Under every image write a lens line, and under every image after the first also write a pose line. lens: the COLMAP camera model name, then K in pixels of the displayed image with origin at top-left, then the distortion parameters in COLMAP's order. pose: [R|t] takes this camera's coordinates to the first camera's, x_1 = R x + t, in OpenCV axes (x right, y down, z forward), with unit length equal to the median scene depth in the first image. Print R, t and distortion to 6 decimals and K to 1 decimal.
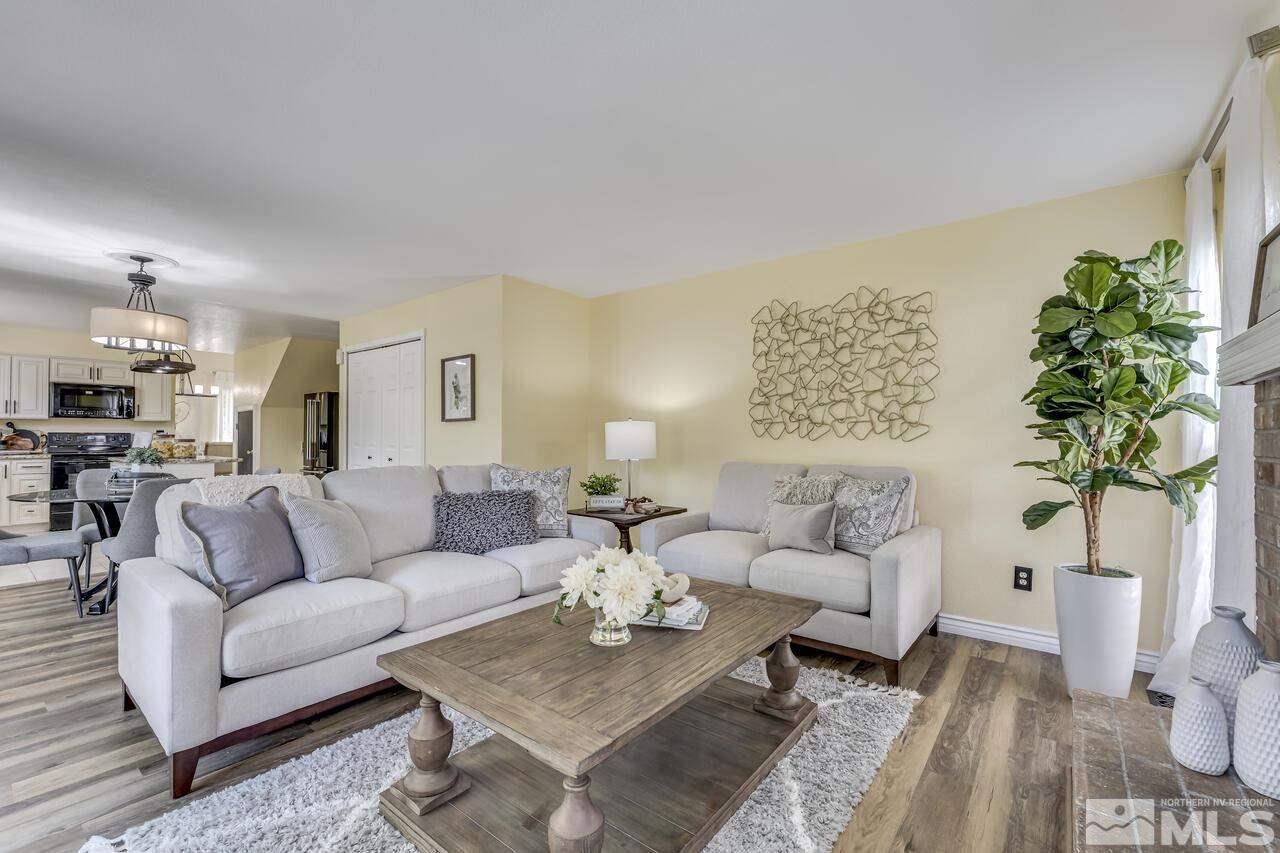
lens RADIAL K [[539.8, 0, 640.0], [0, 539.8, 426.5], [0, 0, 1]] dist [-0.000328, -0.000037]
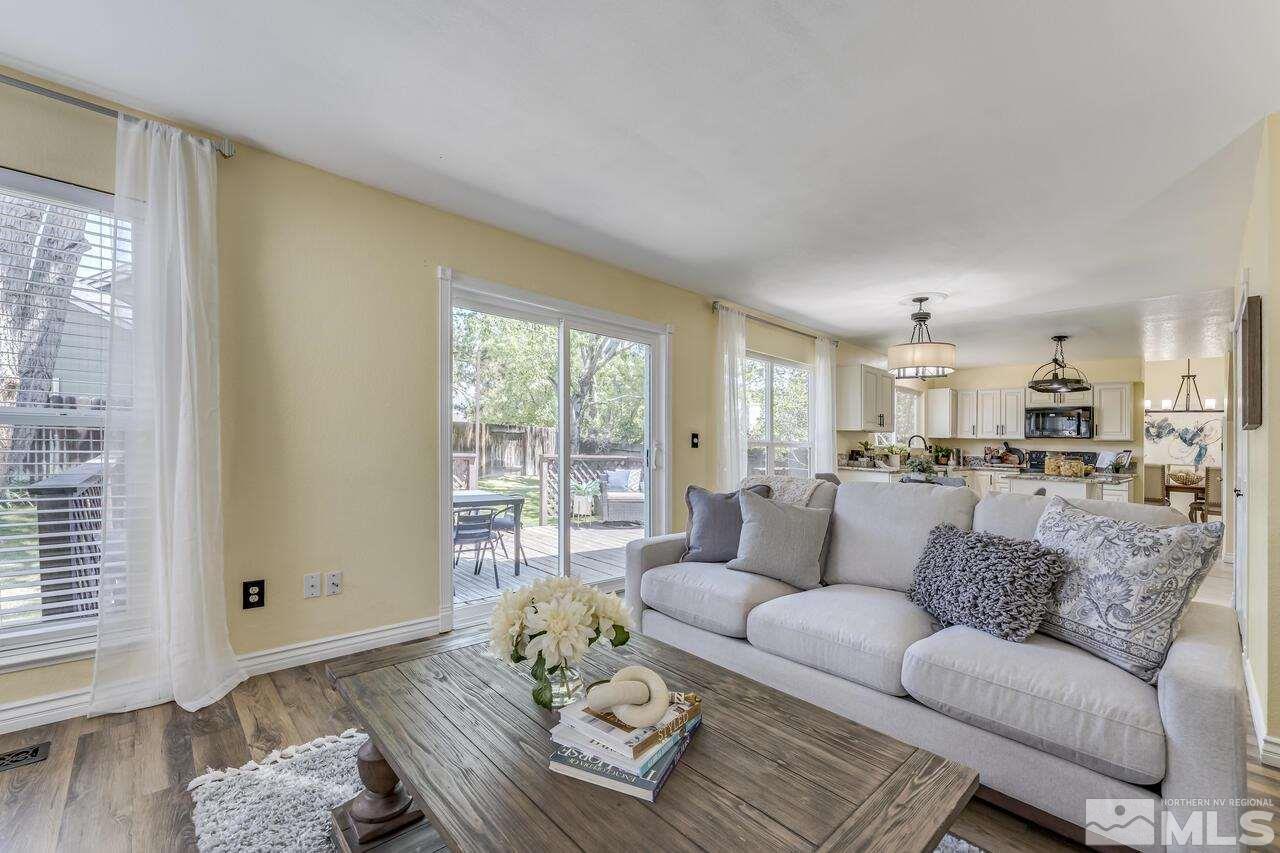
lens RADIAL K [[529.7, 0, 639.1], [0, 529.7, 446.4], [0, 0, 1]] dist [-0.000063, -0.000018]
pose [[-0.151603, 0.000575, -0.988441, 0.194430], [-0.012855, 0.999914, 0.002554, 0.010522], [0.988358, 0.013094, -0.151583, 0.344698]]
